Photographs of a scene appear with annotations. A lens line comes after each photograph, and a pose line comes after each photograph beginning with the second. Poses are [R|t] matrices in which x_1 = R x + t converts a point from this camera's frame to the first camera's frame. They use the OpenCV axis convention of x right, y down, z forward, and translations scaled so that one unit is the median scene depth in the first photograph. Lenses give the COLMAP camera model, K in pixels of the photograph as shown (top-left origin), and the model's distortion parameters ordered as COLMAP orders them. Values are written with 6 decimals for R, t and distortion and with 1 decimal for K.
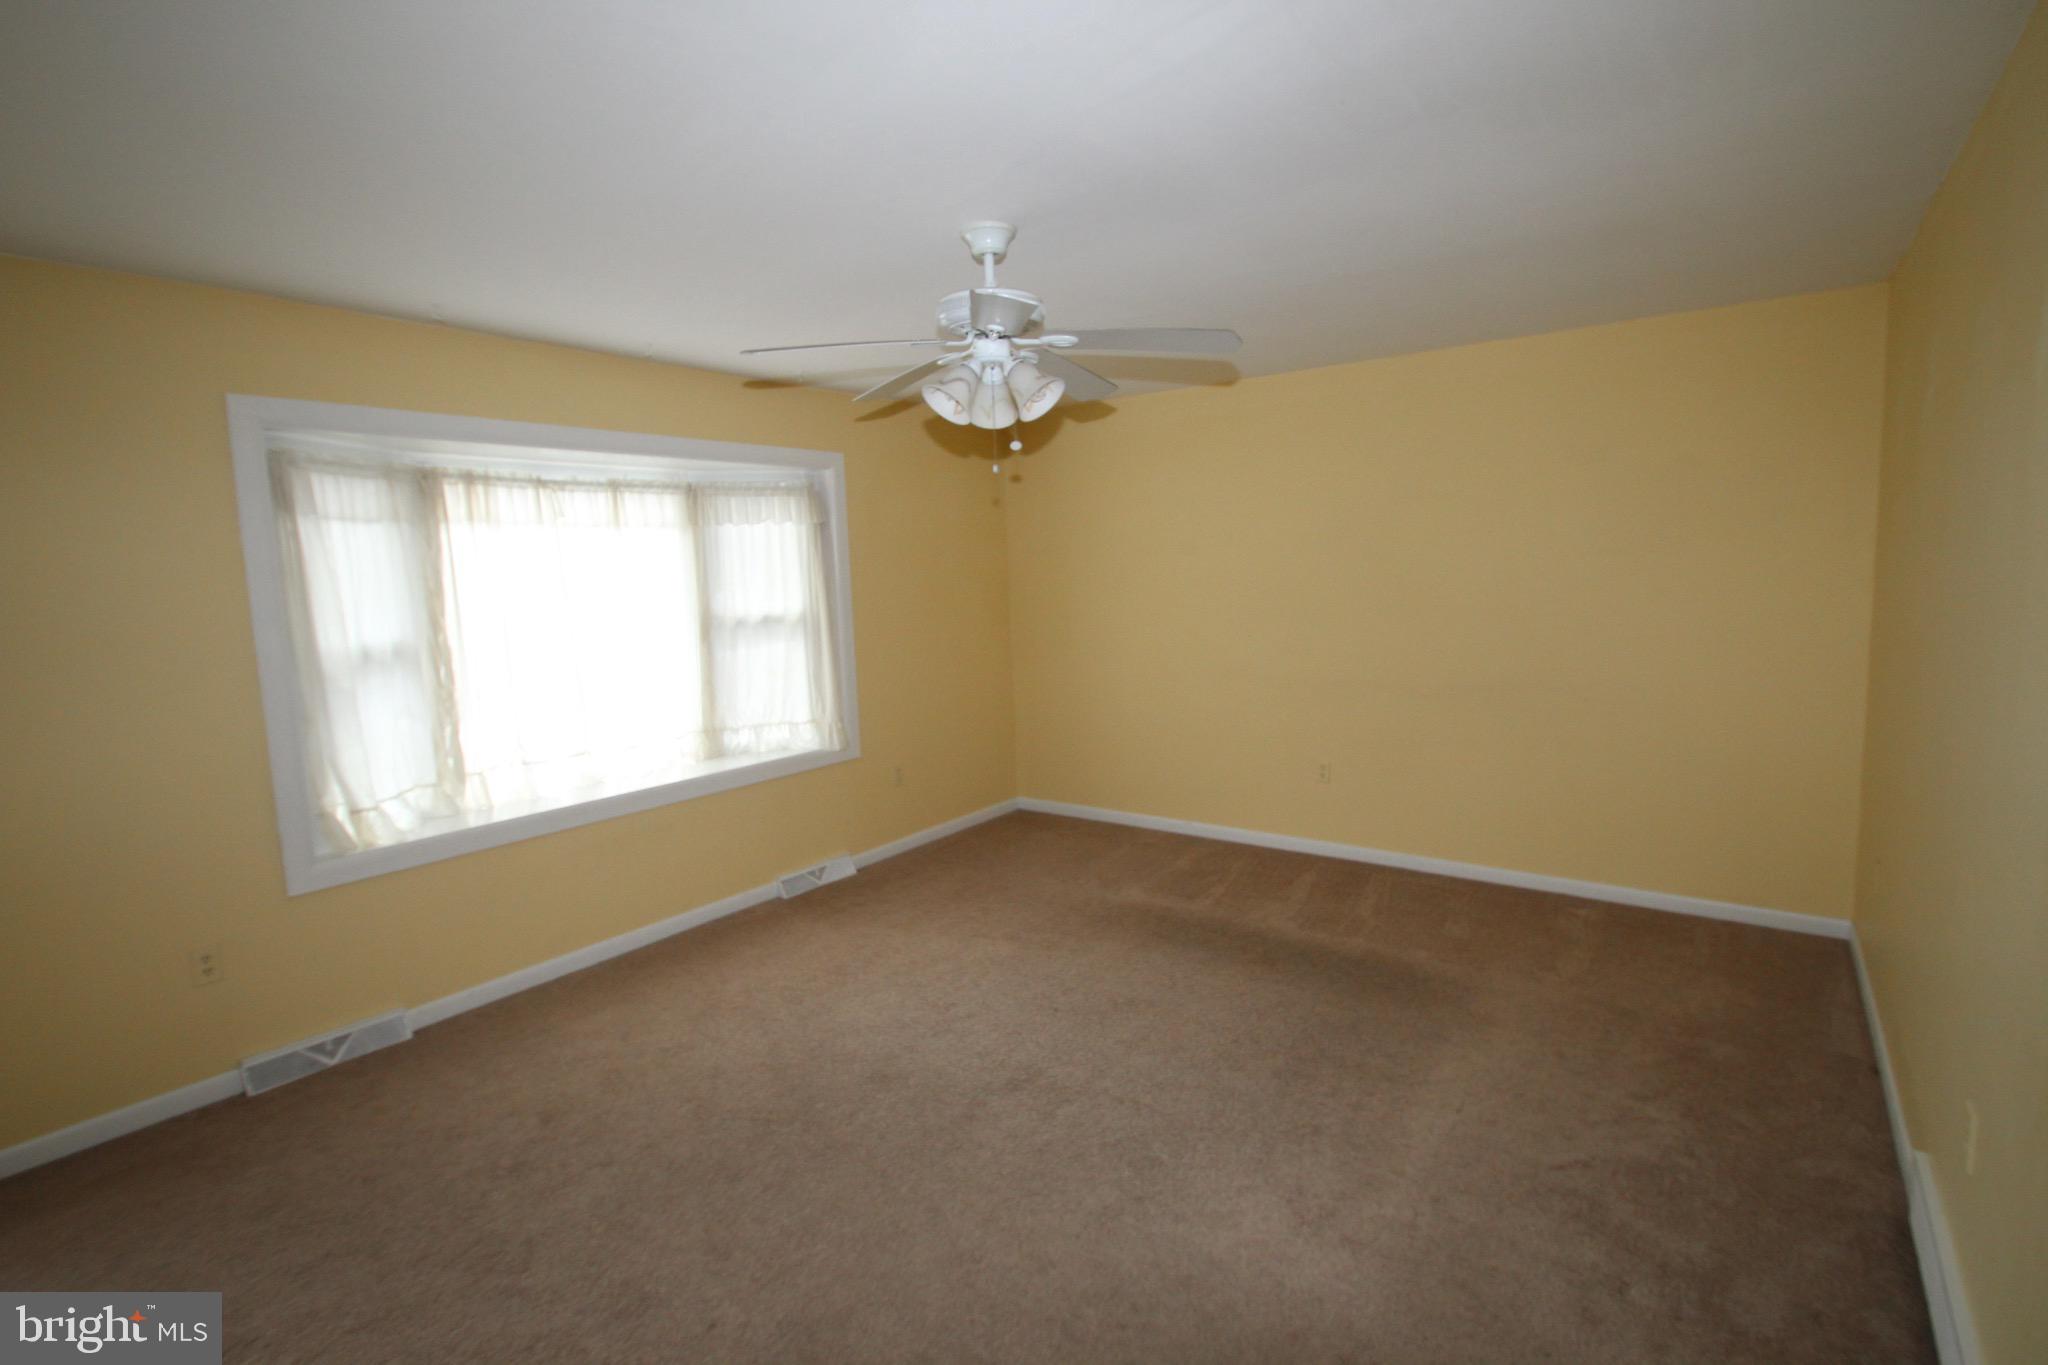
lens RADIAL K [[953.5, 0, 1020.5], [0, 953.5, 682.0], [0, 0, 1]] dist [0.004168, -0.015690]
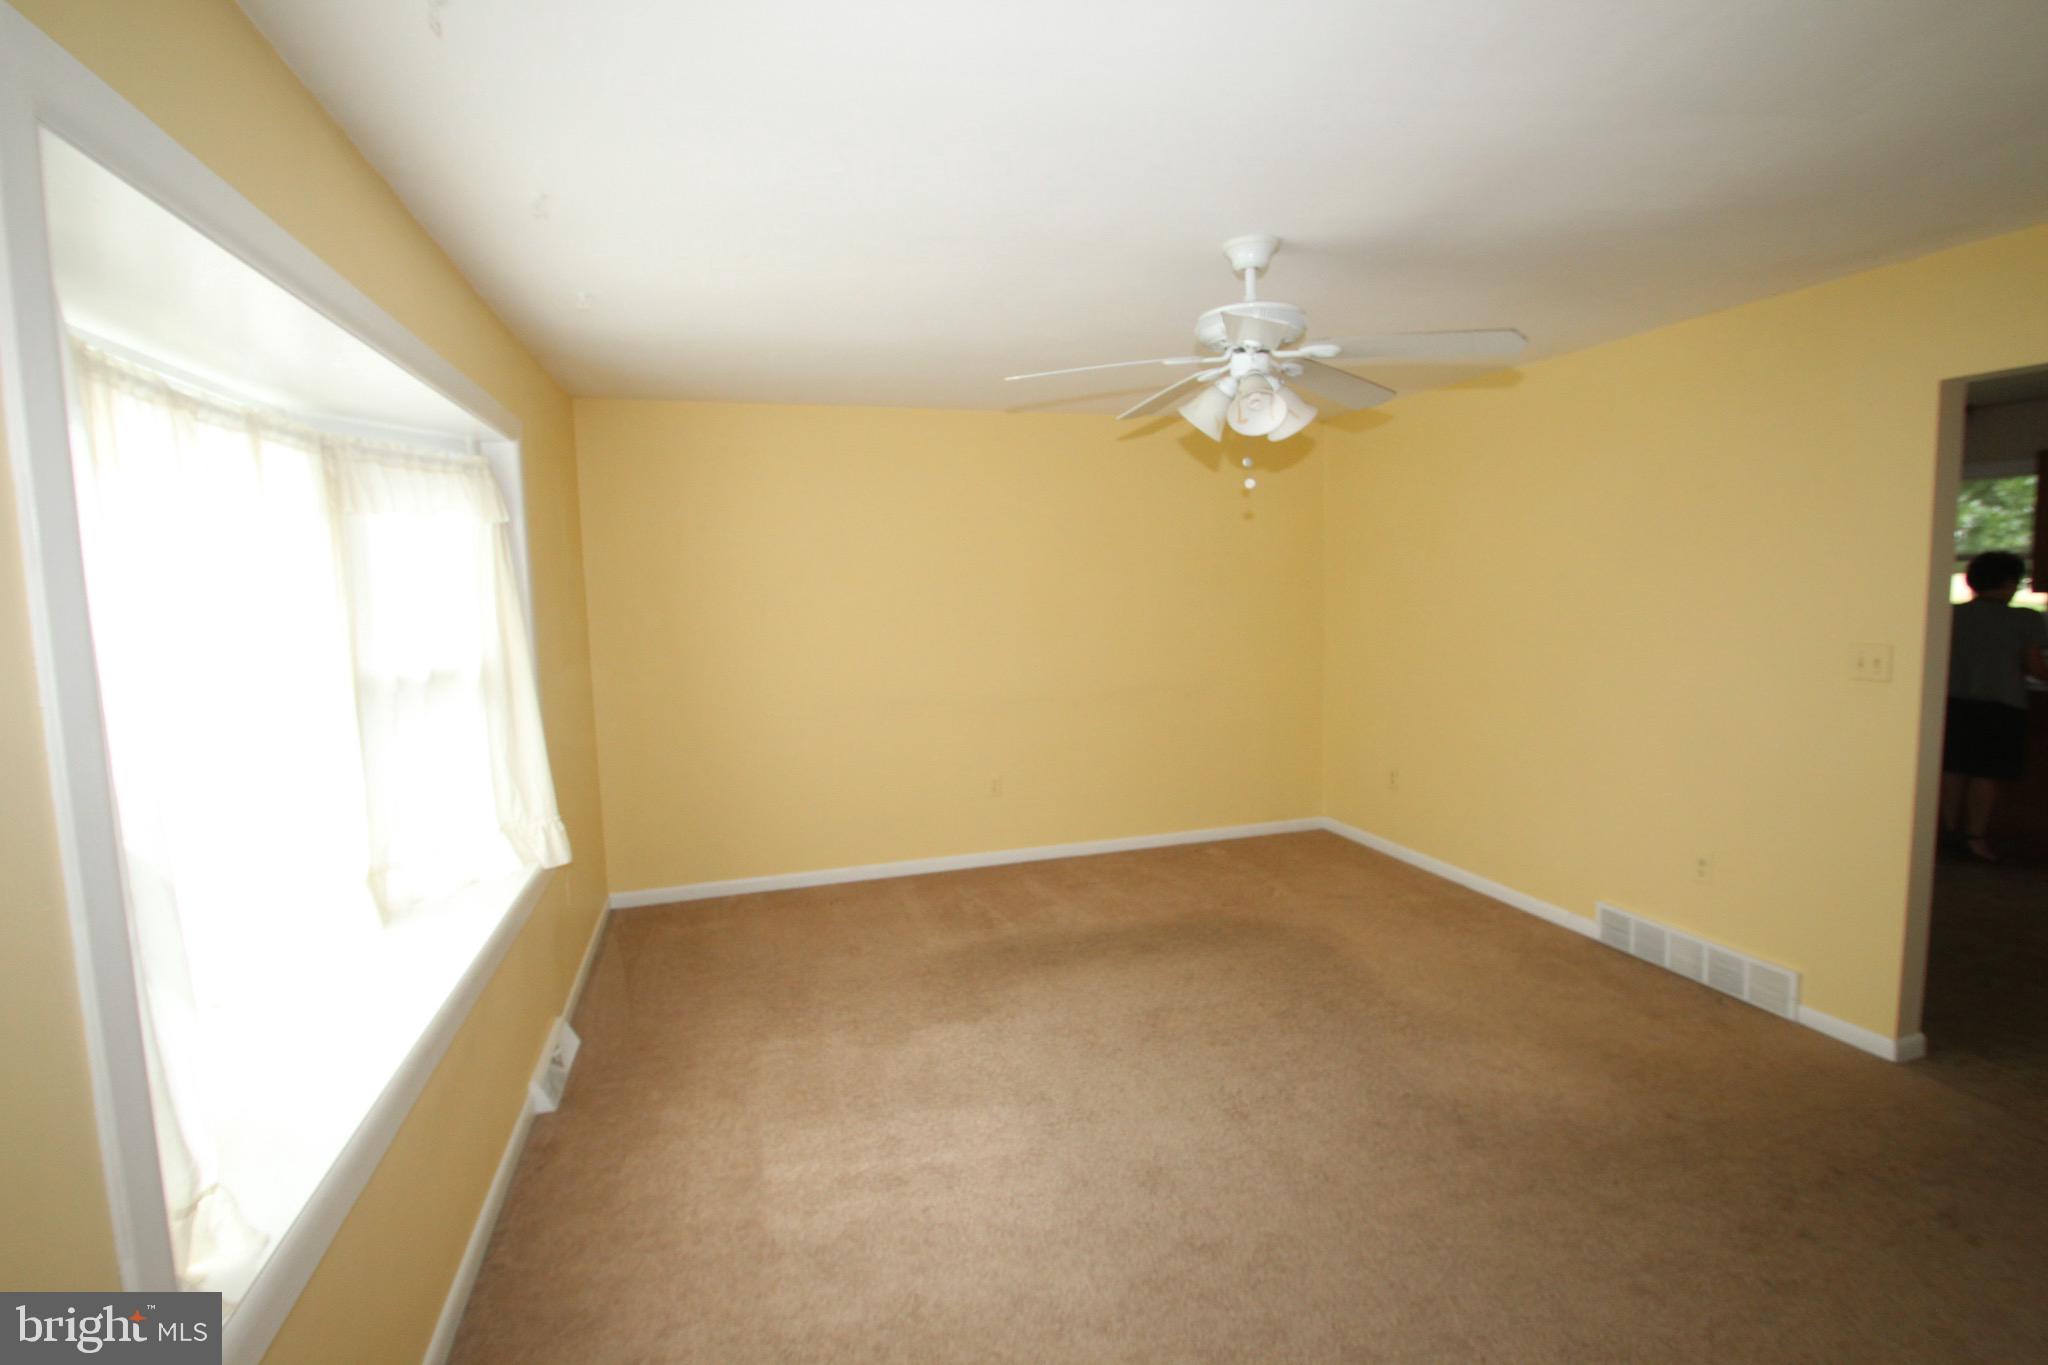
lens RADIAL K [[953.5, 0, 1020.5], [0, 953.5, 682.0], [0, 0, 1]] dist [0.004168, -0.015690]
pose [[0.583982, -0.065200, 0.809144, -0.611719], [0.102570, 0.994707, 0.006125, -0.030421], [-0.805260, 0.079417, 0.587579, 0.390589]]
